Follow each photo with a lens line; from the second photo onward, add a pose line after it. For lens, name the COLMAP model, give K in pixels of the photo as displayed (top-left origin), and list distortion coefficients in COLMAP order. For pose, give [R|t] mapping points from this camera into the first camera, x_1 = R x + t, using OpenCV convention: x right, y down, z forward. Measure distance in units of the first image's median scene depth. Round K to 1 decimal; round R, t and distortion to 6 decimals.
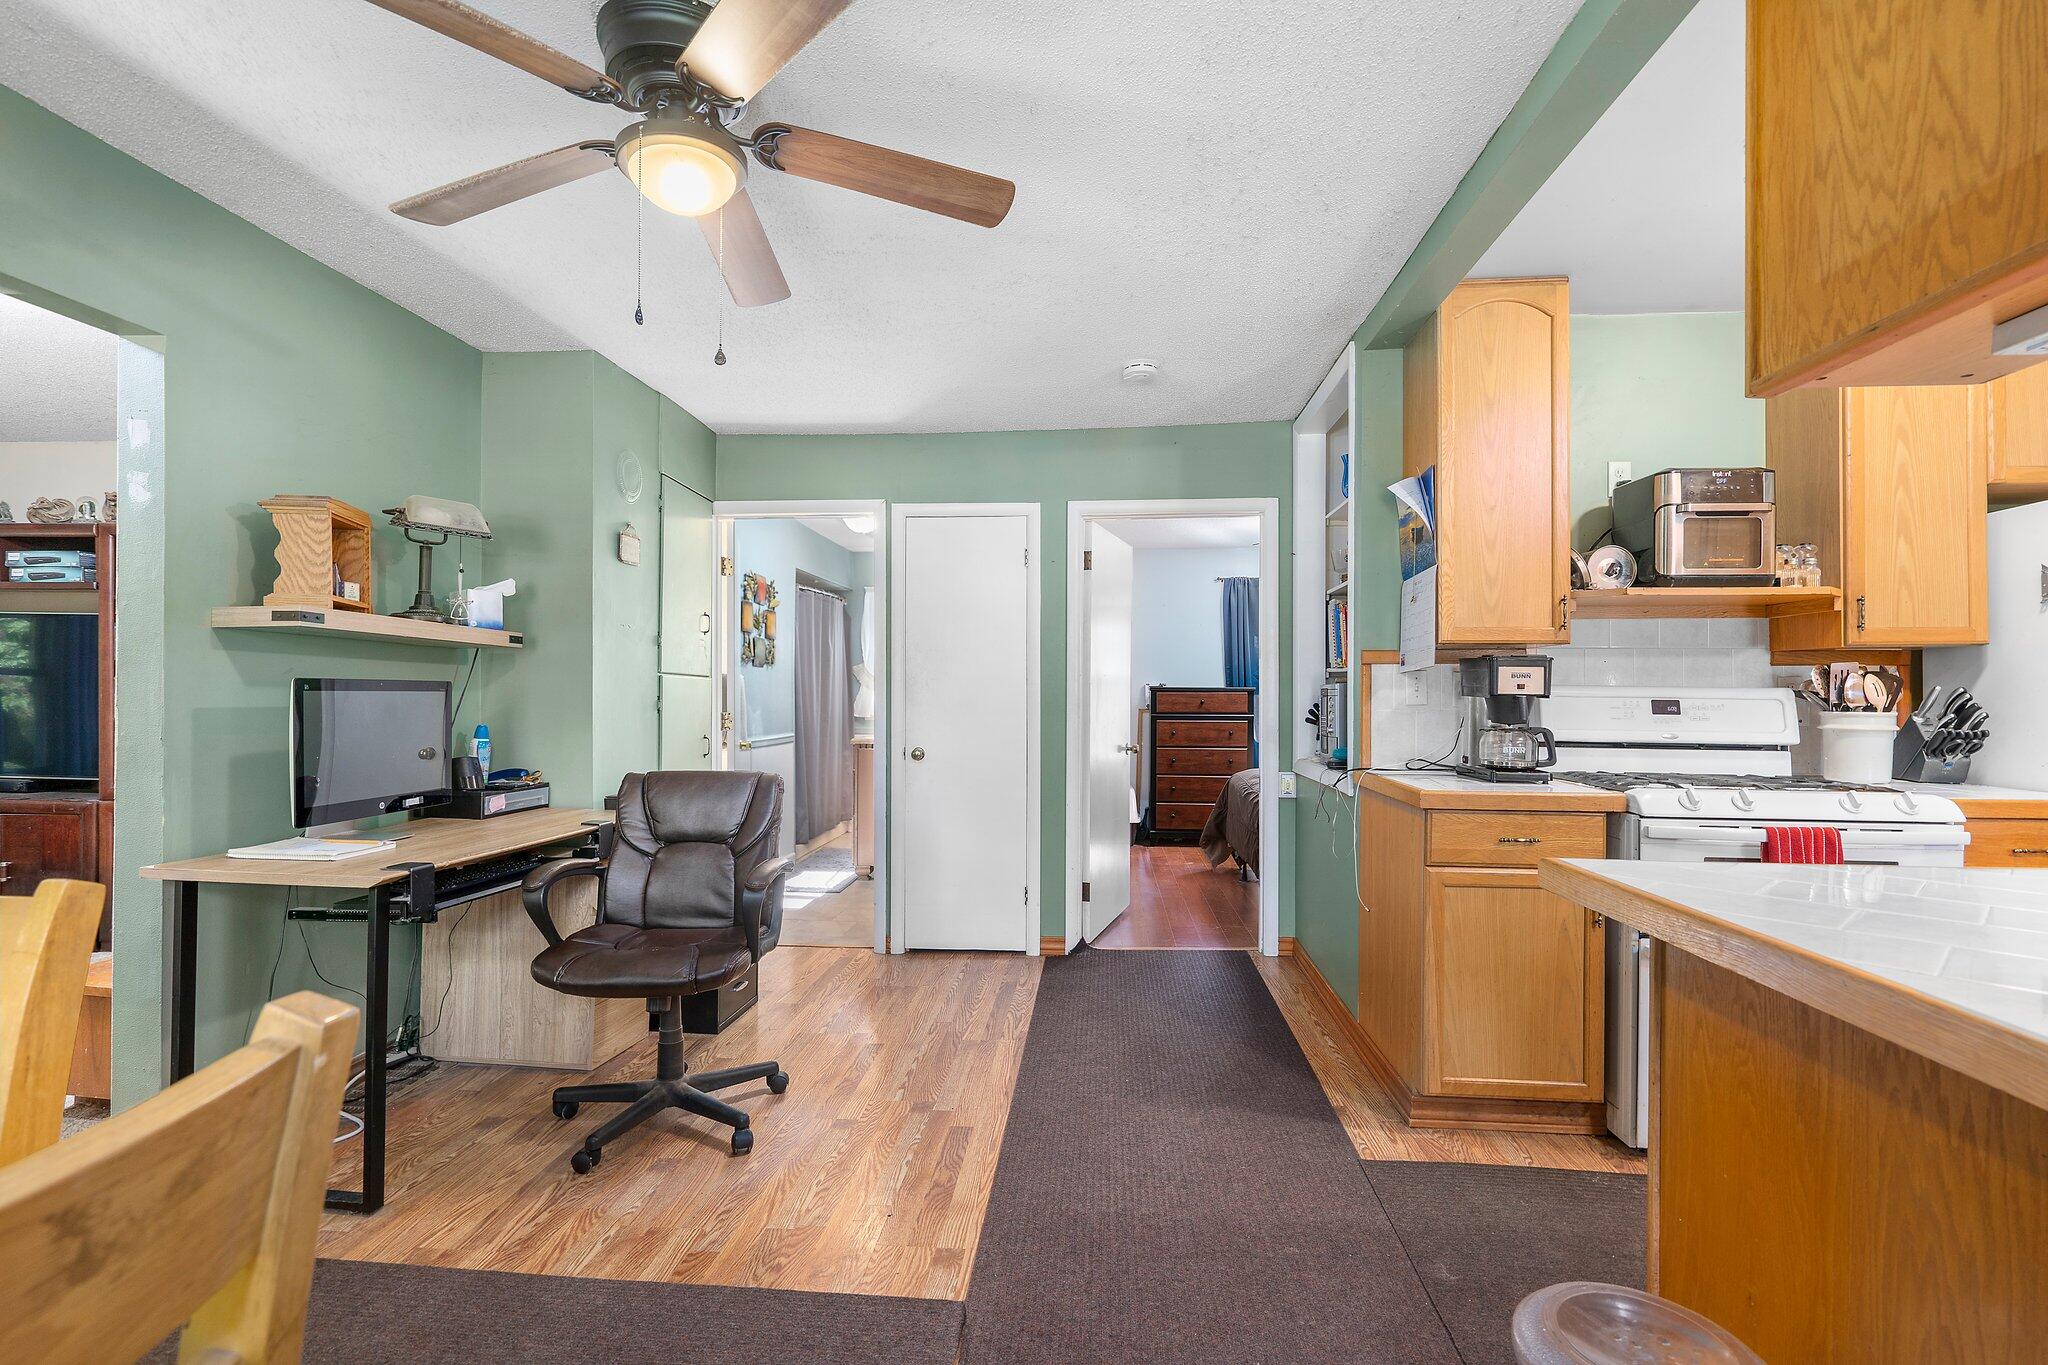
lens RADIAL K [[930.8, 0, 1031.9], [0, 930.8, 687.0], [0, 0, 1]] dist [-0.000400, 0.000714]
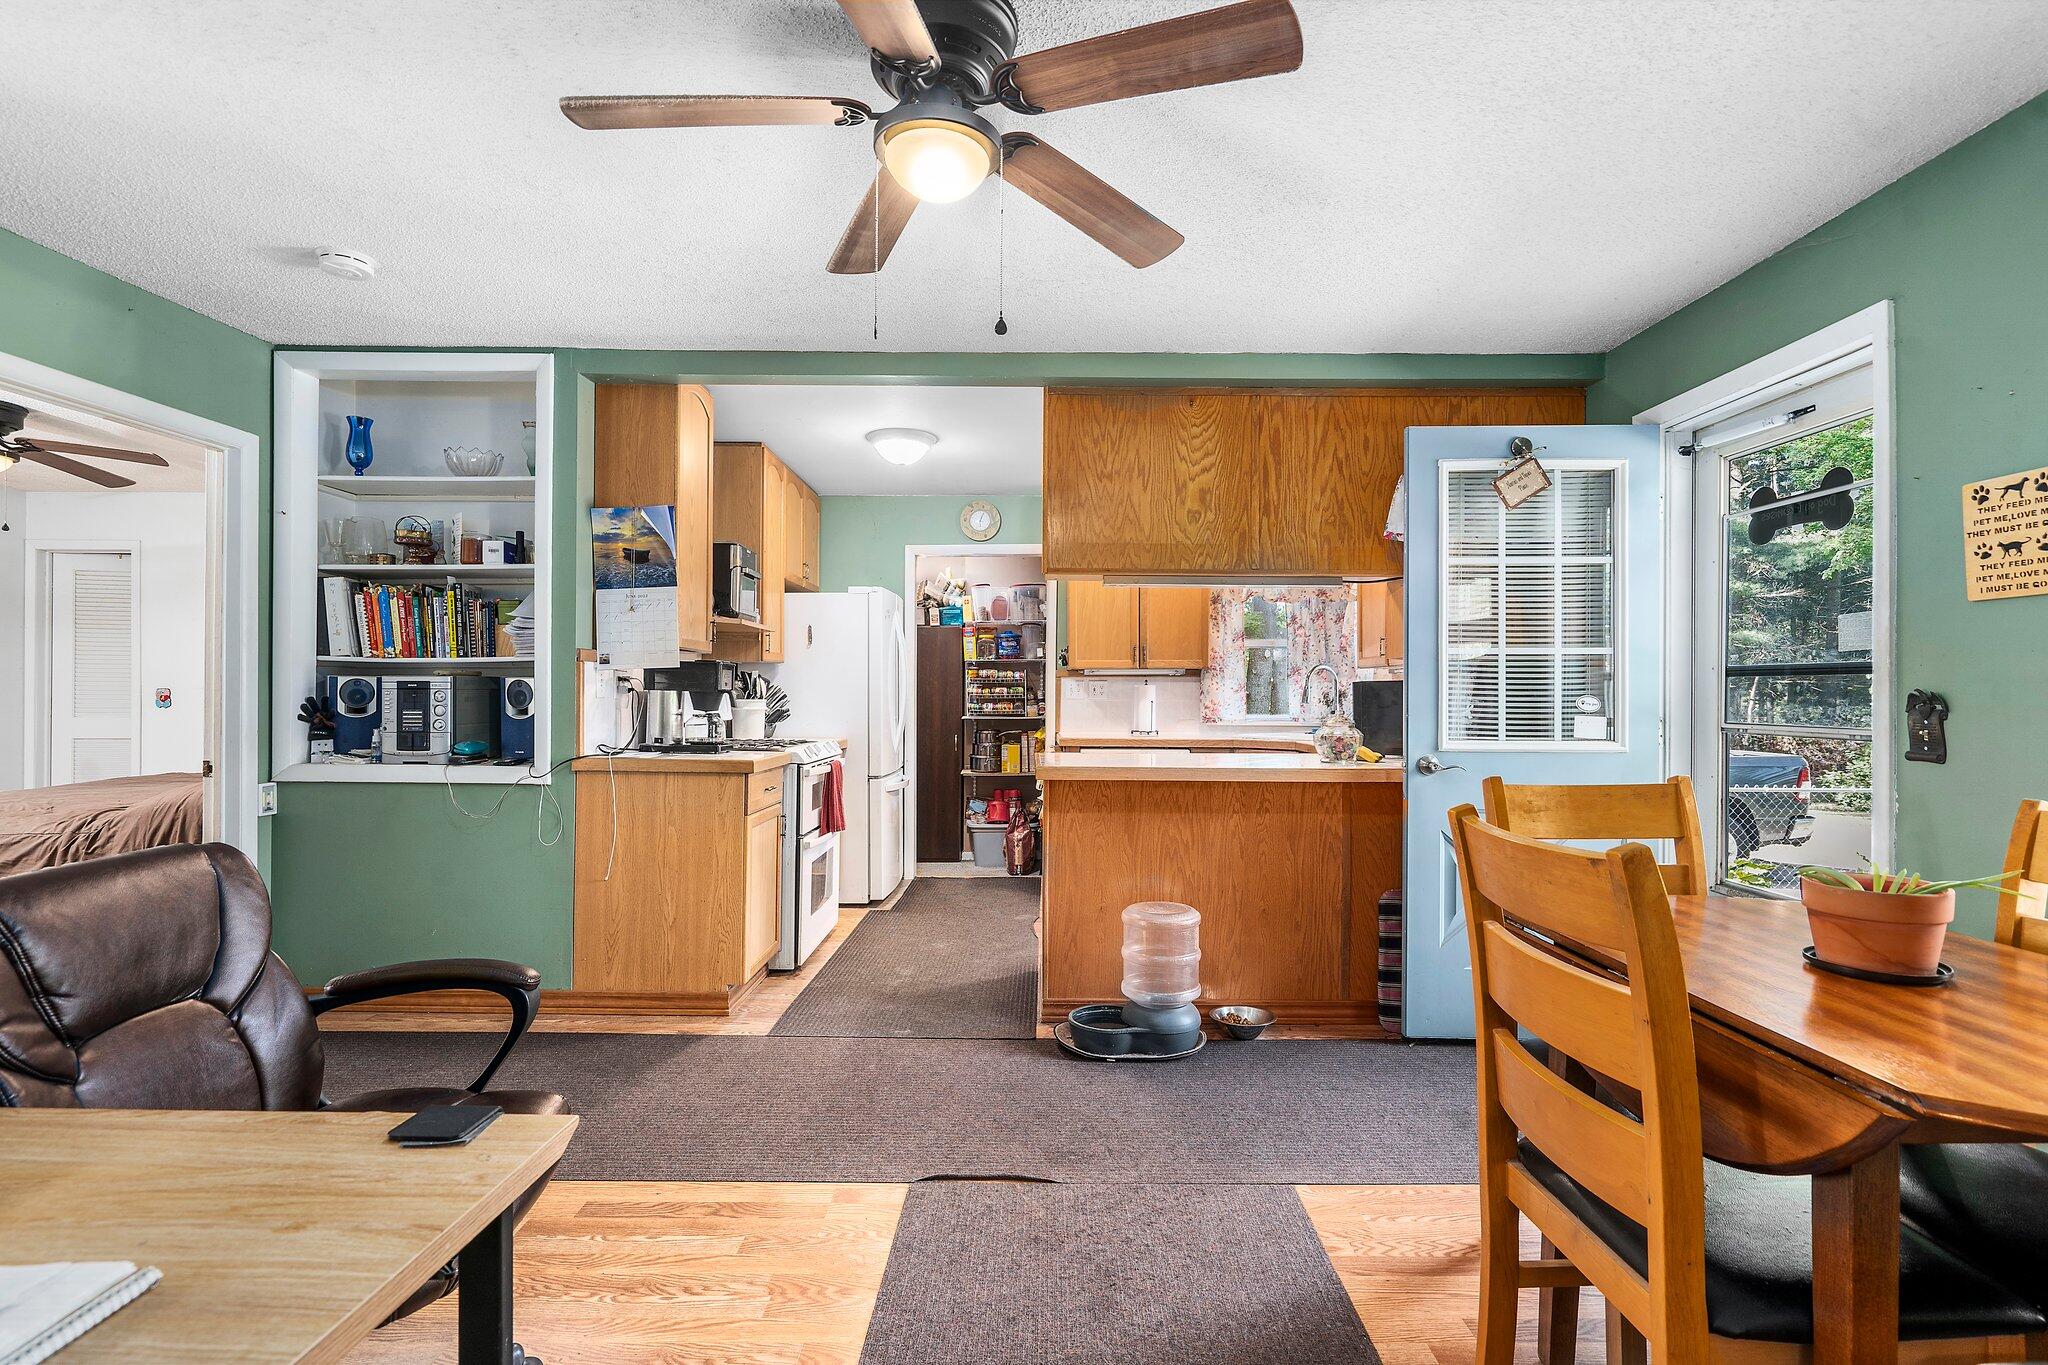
lens RADIAL K [[930.8, 0, 1028.4], [0, 930.8, 687.4], [0, 0, 1]] dist [-0.000400, 0.000714]
pose [[-0.069880, -0.001557, 0.997554, -0.999853], [-0.016639, 0.999861, 0.000395, -0.003999], [-0.997417, -0.016570, -0.069896, 0.709180]]
